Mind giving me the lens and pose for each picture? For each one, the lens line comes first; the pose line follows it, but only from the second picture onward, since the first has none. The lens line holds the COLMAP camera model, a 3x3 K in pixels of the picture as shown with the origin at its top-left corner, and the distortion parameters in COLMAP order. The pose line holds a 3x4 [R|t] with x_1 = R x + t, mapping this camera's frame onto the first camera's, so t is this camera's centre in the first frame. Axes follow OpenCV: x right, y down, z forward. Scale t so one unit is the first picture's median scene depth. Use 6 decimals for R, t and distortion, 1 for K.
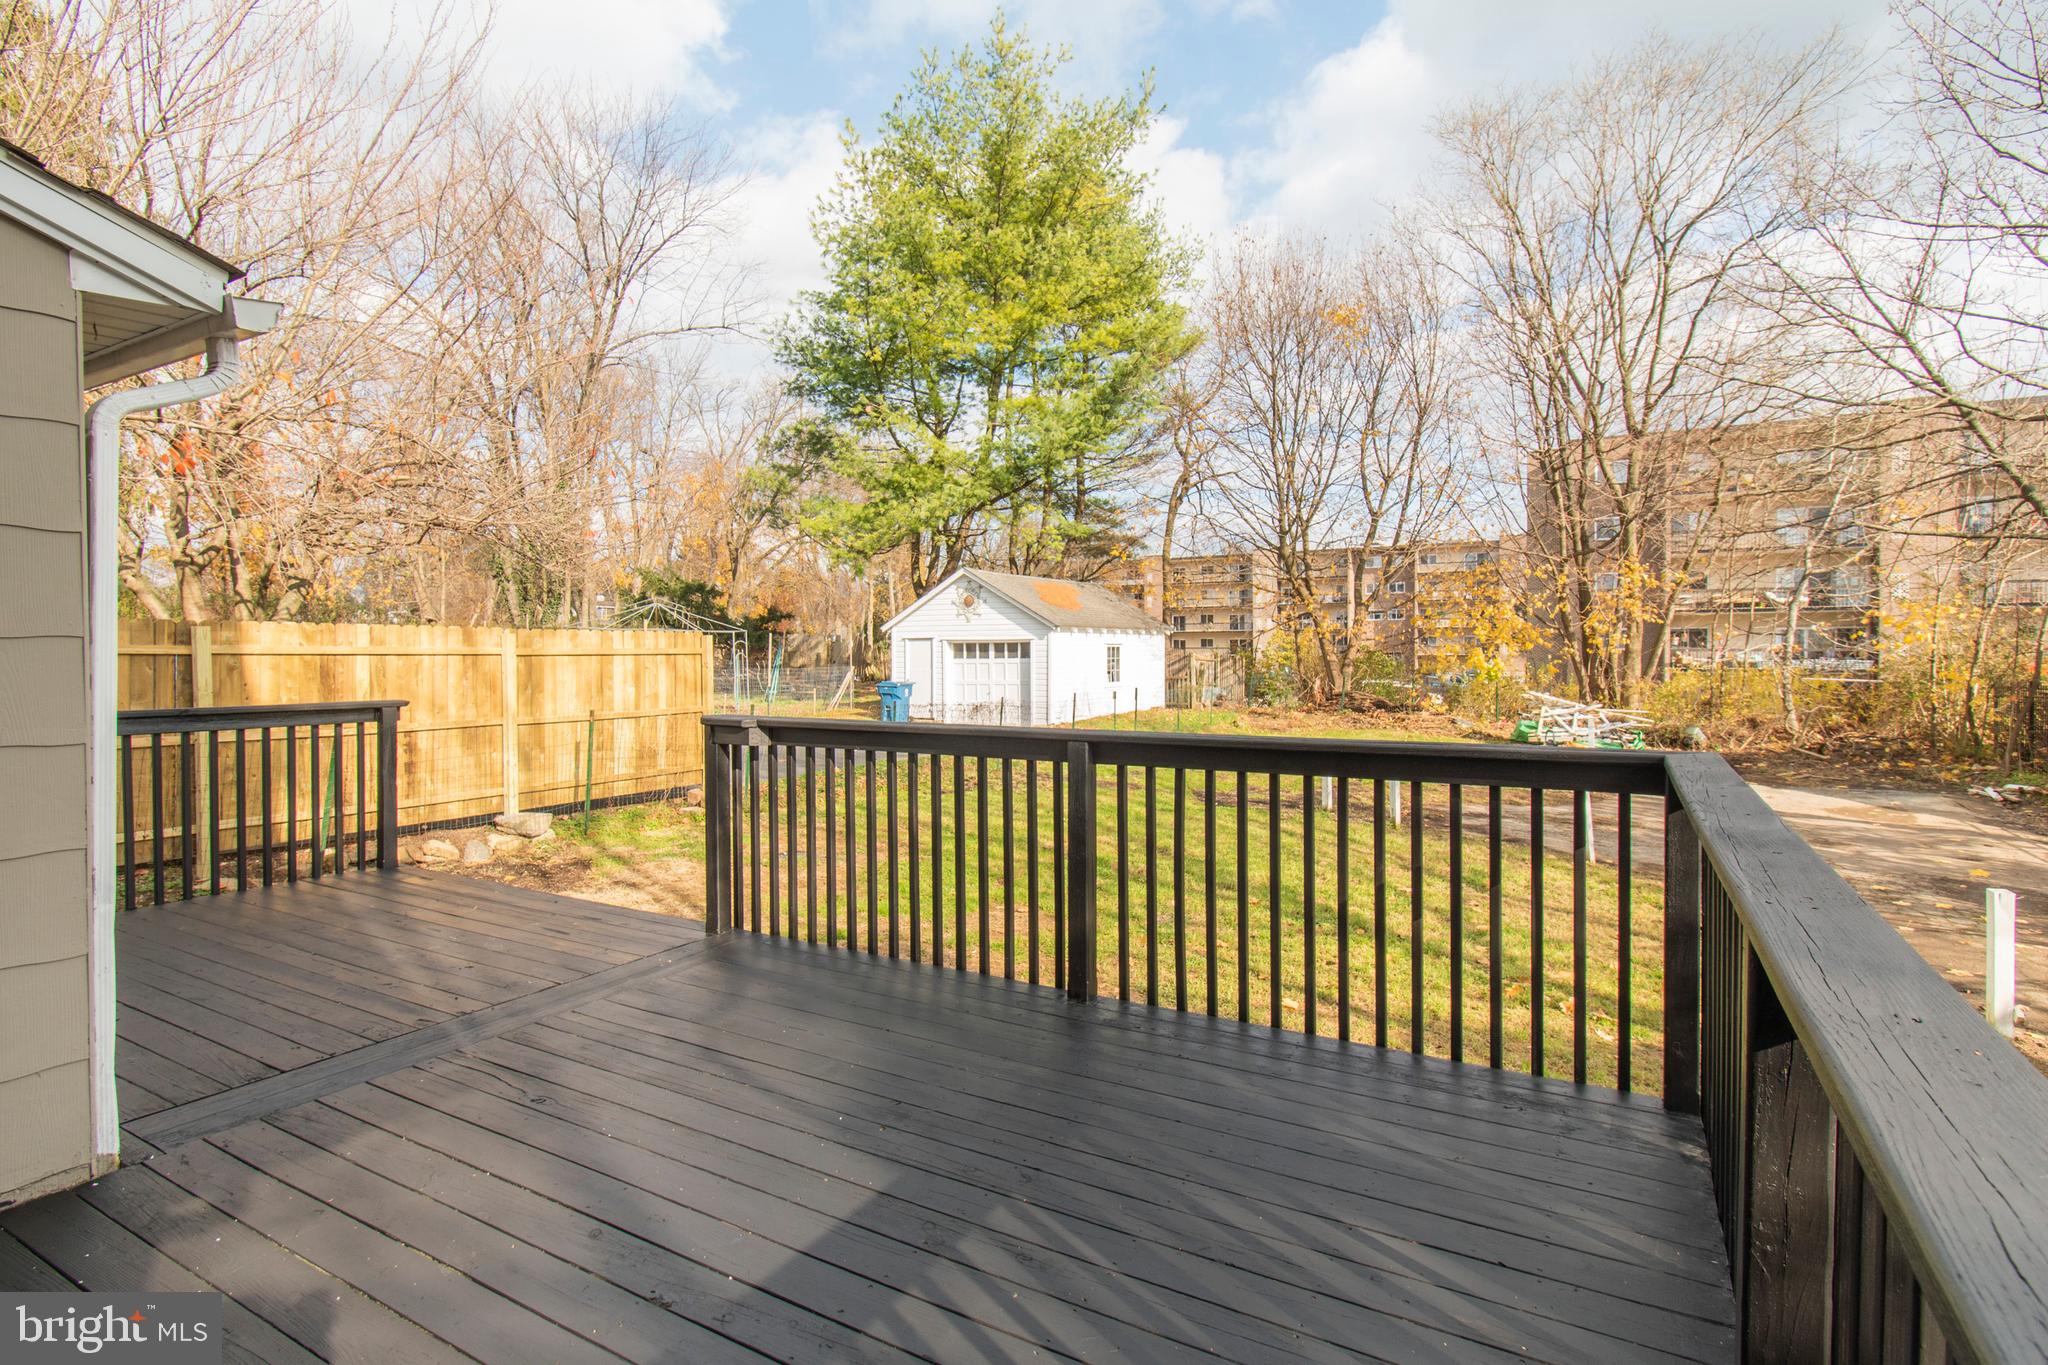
lens RADIAL K [[1006.6, 0, 1028.7], [0, 1006.6, 677.5], [0, 0, 1]] dist [0.002677, 0.000120]
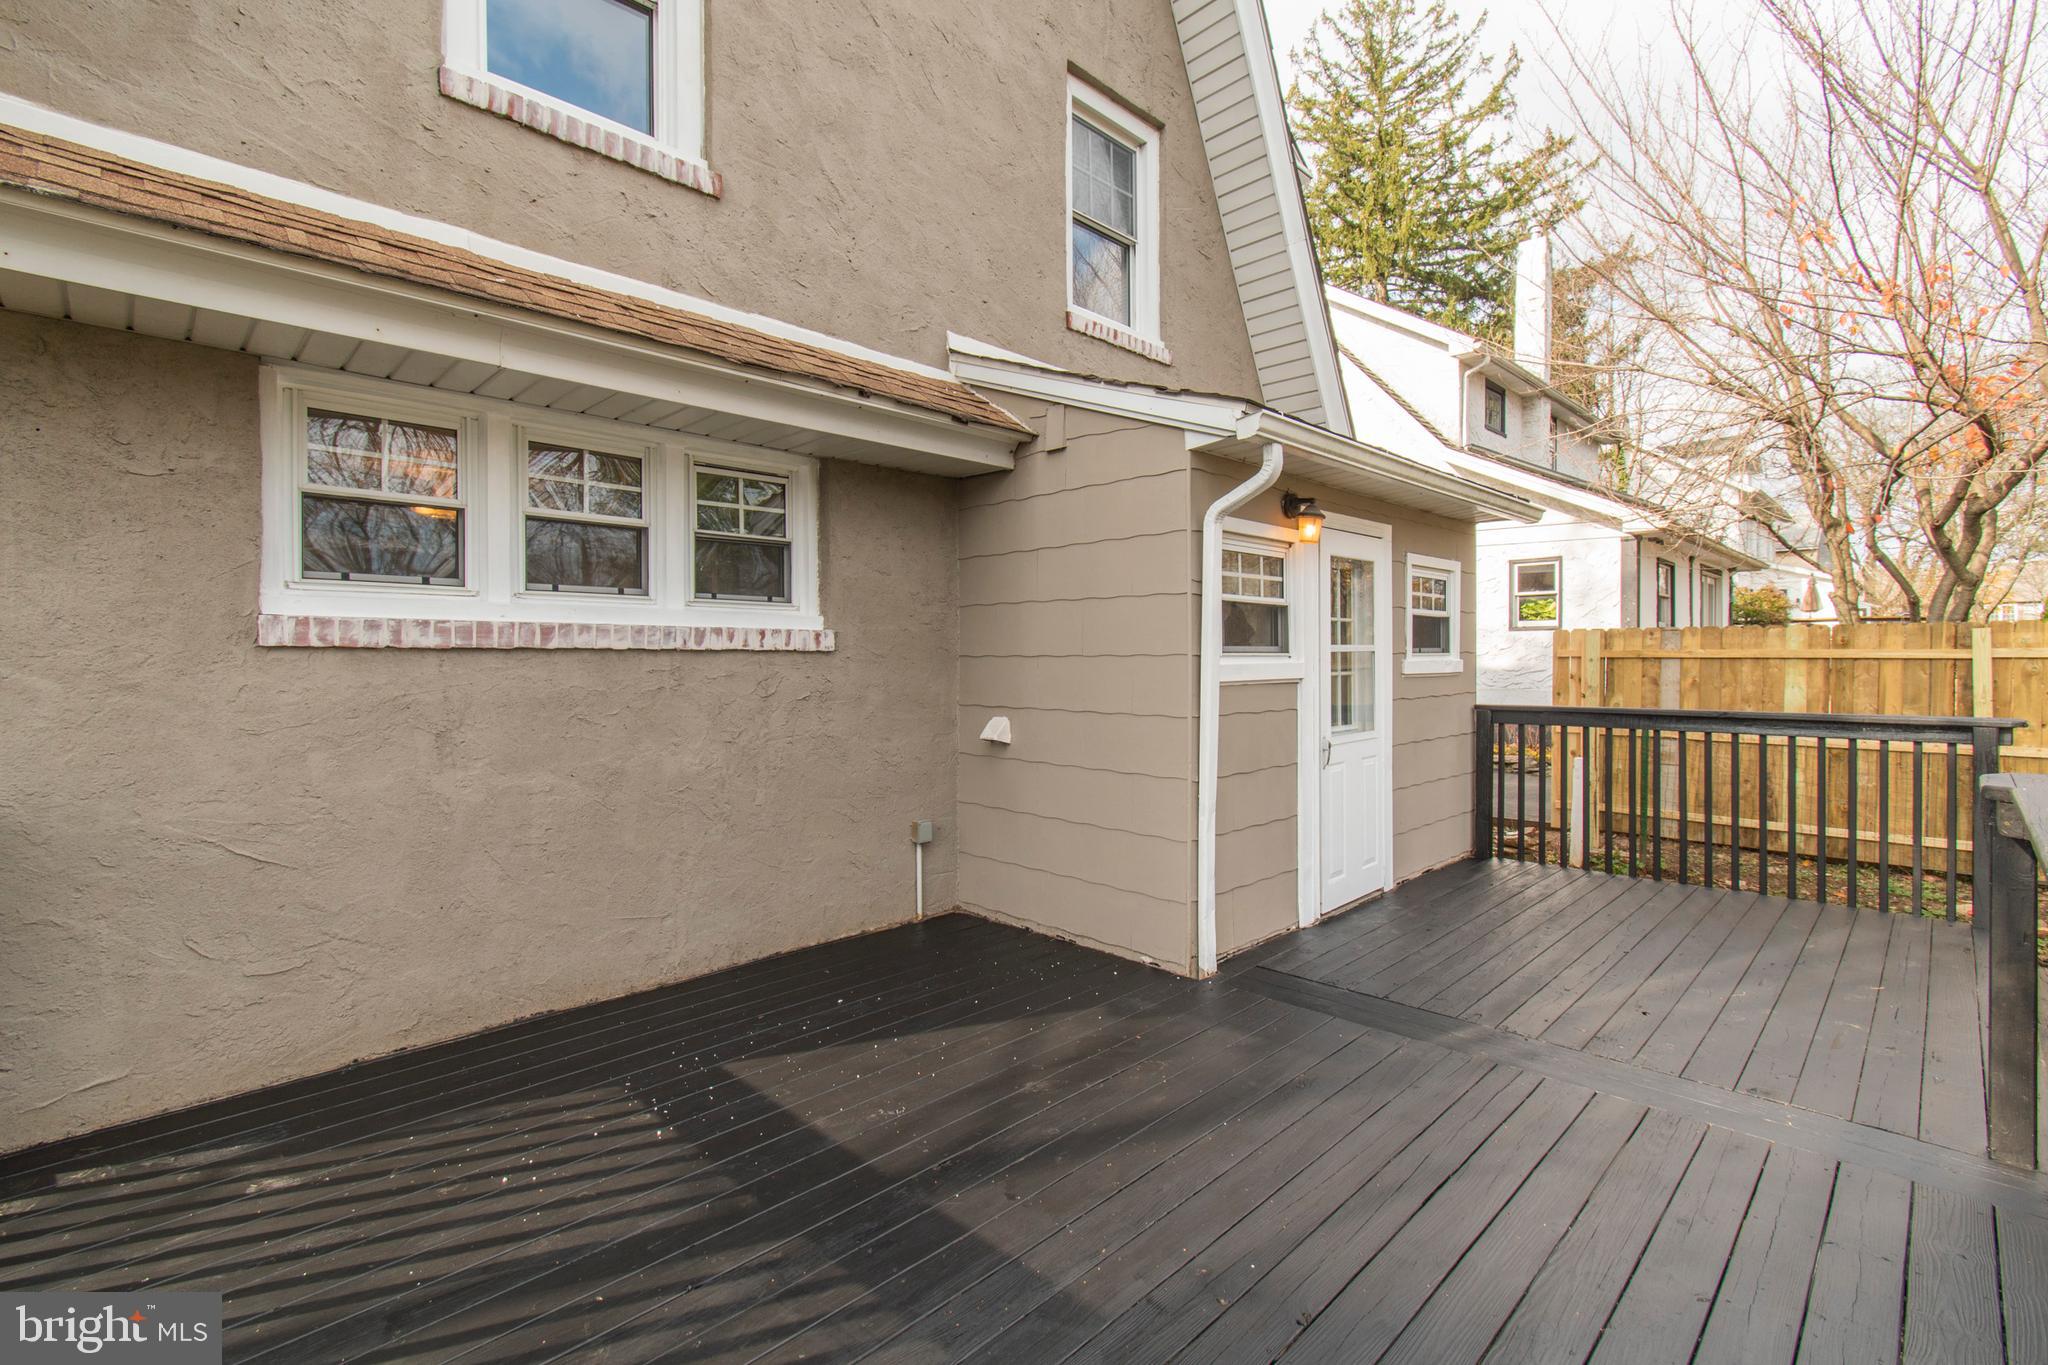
lens RADIAL K [[898.0, 0, 1031.0], [0, 898.0, 661.5], [0, 0, 1]] dist [-0.001133, -0.000048]
pose [[-0.268368, 0.001788, -0.963315, 0.282553], [-0.018025, 0.999814, 0.006878, -0.014646], [0.963148, 0.019209, -0.268286, 0.549866]]
